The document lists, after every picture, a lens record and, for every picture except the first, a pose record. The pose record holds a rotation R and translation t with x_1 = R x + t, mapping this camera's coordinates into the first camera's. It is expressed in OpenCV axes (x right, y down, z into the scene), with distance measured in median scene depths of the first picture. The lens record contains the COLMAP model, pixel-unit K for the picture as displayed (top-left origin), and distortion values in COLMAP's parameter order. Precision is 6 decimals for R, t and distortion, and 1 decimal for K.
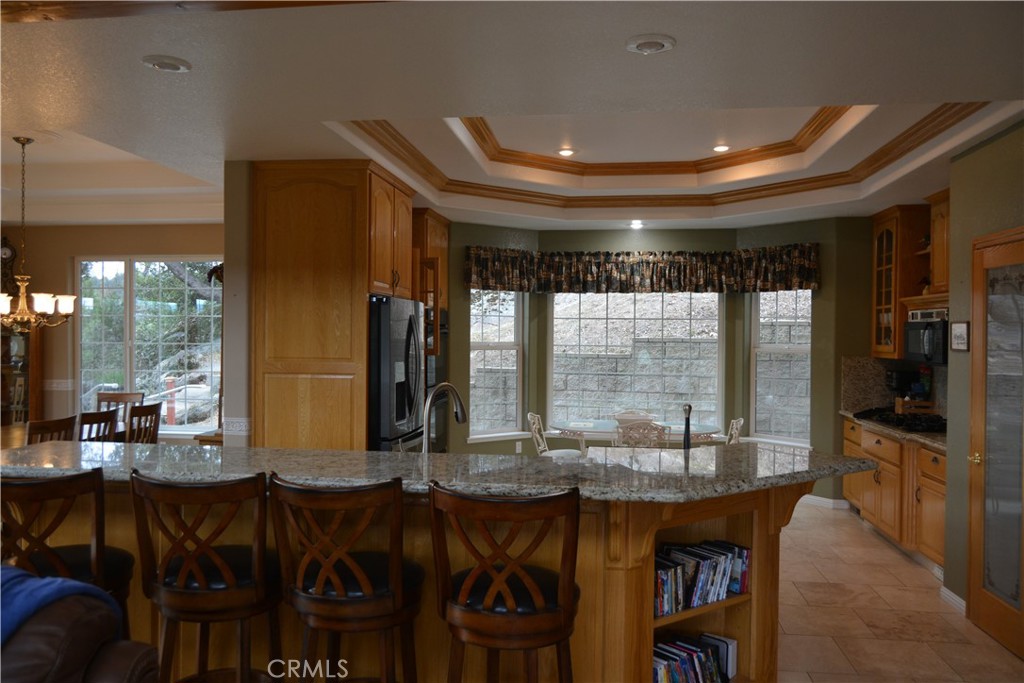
lens RADIAL K [[800.1, 0, 511.7], [0, 800.1, 339.0], [0, 0, 1]] dist [-0.008708, 0.009056]
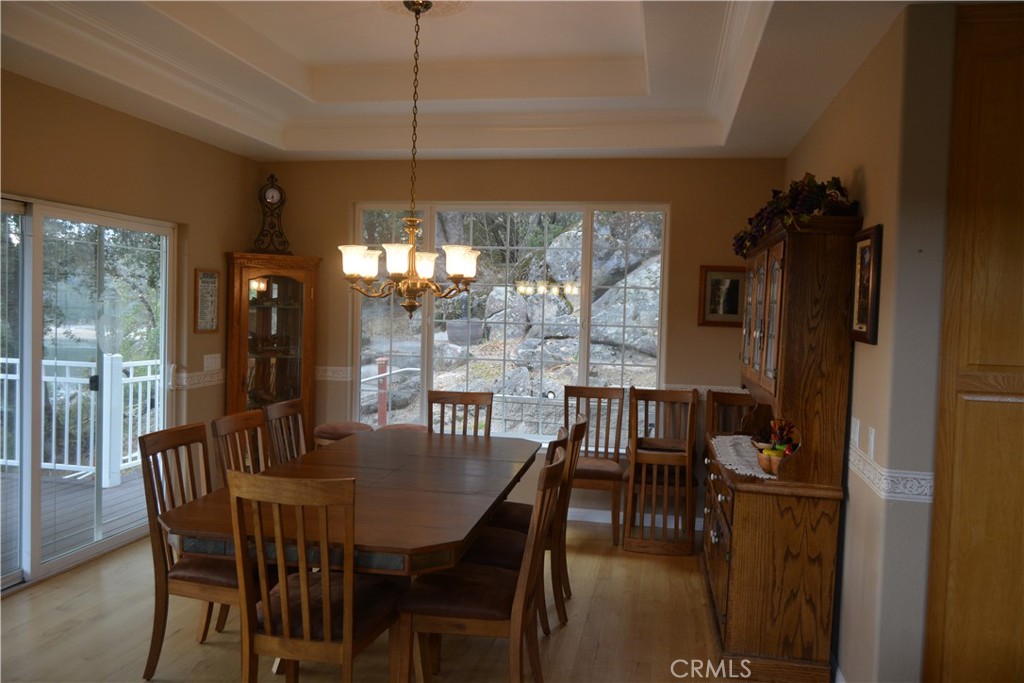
lens RADIAL K [[800.1, 0, 509.4], [0, 800.1, 341.6], [0, 0, 1]] dist [-0.008708, 0.009056]
pose [[0.997993, 0.026677, -0.057438, -0.499561], [-0.024399, 0.998901, 0.040012, -0.008900], [0.058442, -0.038530, 0.997547, 0.362244]]
